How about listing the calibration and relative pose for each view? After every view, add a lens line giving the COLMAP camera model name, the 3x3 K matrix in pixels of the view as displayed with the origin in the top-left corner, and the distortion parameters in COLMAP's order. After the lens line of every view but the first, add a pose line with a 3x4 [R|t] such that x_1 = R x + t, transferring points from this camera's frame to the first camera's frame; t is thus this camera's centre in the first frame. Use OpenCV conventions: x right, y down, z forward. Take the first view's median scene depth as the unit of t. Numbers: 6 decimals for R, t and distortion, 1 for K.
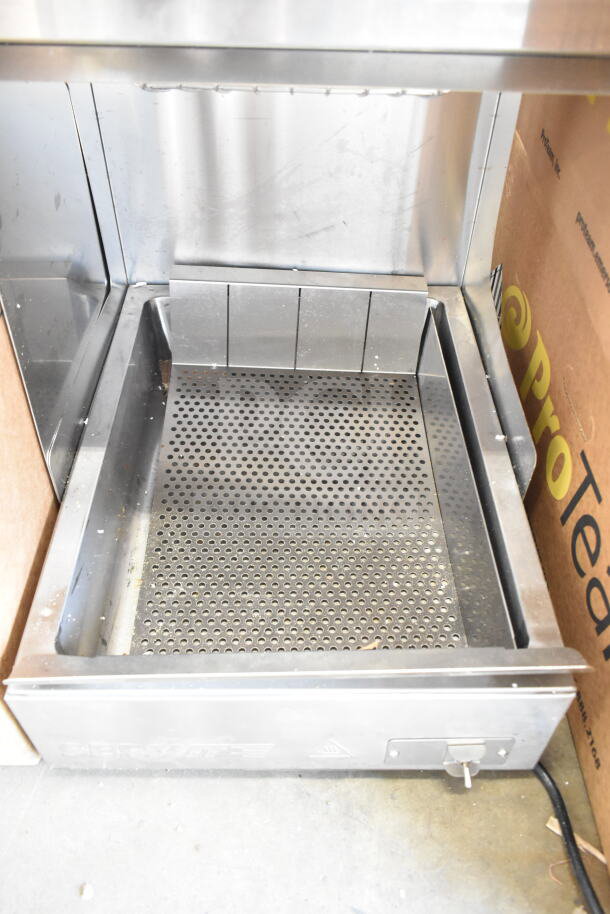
lens RADIAL K [[706.0, 0, 305.0], [0, 706.0, 457.0], [0, 0, 1]] dist [-0.010470, 0.000814]
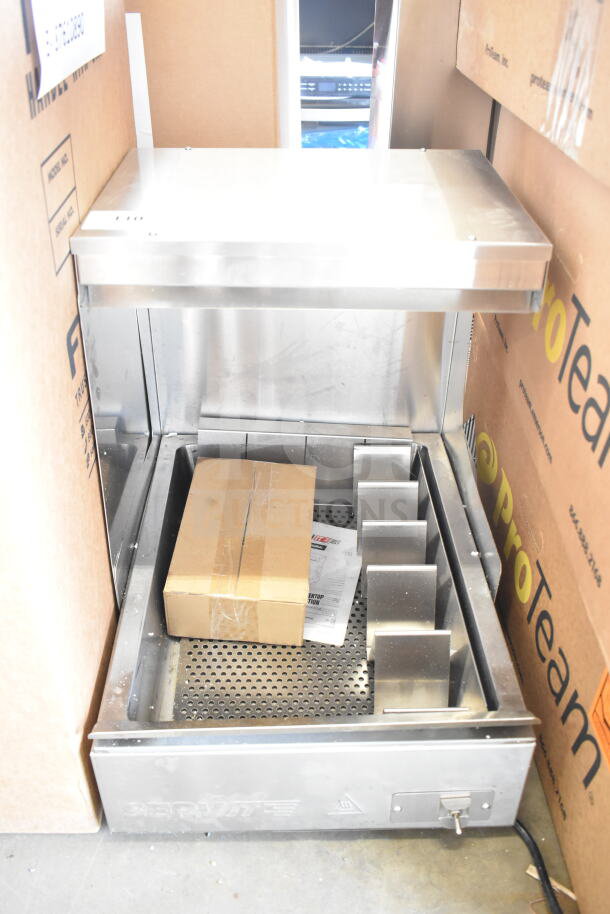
lens RADIAL K [[775.2, 0, 305.0], [0, 775.2, 457.0], [0, 0, 1]] dist [-0.026567, -0.002567]
pose [[0.999794, -0.011878, 0.016469, -0.045862], [0.014939, 0.979609, -0.200358, 0.083872], [-0.013754, 0.200563, 0.979584, -0.403589]]
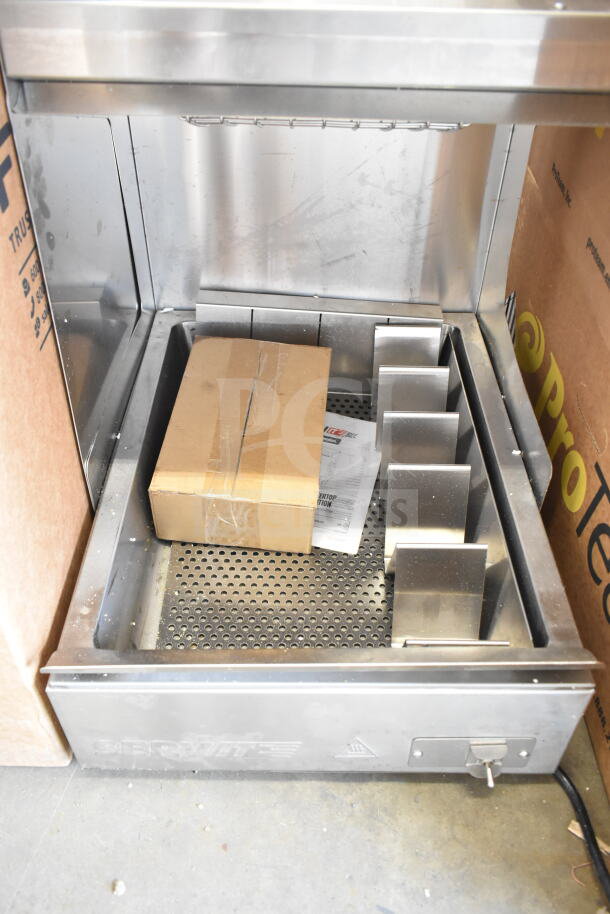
lens RADIAL K [[720.1, 0, 305.0], [0, 720.1, 457.0], [0, 0, 1]] dist [-0.004025, -0.001725]
pose [[0.999945, 0.004733, -0.009371, -0.028521], [-0.005276, 0.998251, -0.058890, 0.049081], [0.009076, 0.058937, 0.998220, -0.068834]]
